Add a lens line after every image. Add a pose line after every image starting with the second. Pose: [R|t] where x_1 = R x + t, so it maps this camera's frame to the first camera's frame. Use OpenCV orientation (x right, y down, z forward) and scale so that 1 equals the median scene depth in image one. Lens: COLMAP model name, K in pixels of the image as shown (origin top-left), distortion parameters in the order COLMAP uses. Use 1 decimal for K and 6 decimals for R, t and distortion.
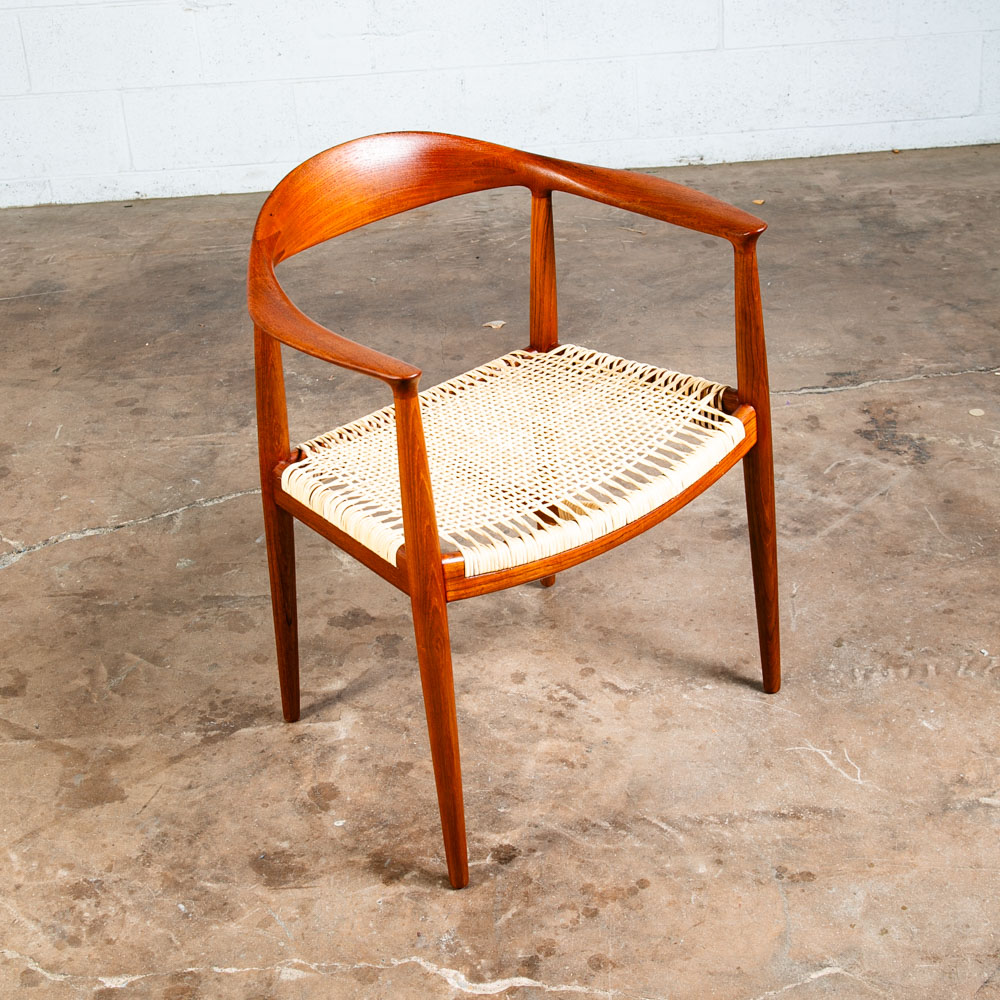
lens RADIAL K [[1775.8, 0, 502.9], [0, 1775.8, 406.9], [0, 0, 1]] dist [0.032986, 0.086934]
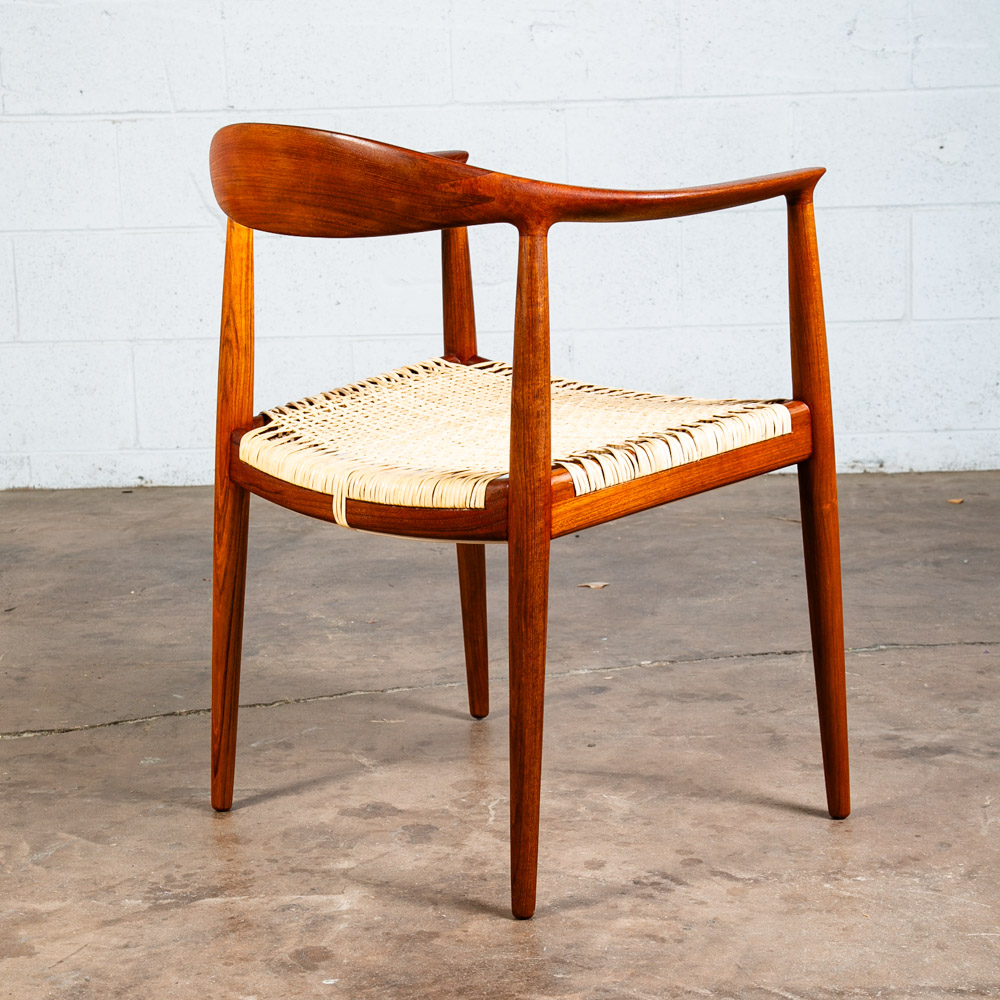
lens RADIAL K [[2379.2, 0, 517.1], [0, 2379.2, 498.3], [0, 0, 1]] dist [0.149235, -0.160741]
pose [[0.997582, 0.042198, -0.055214, 0.024162], [-0.055223, 0.963697, -0.261227, 0.260419], [0.042187, 0.263644, 0.963697, 0.029251]]
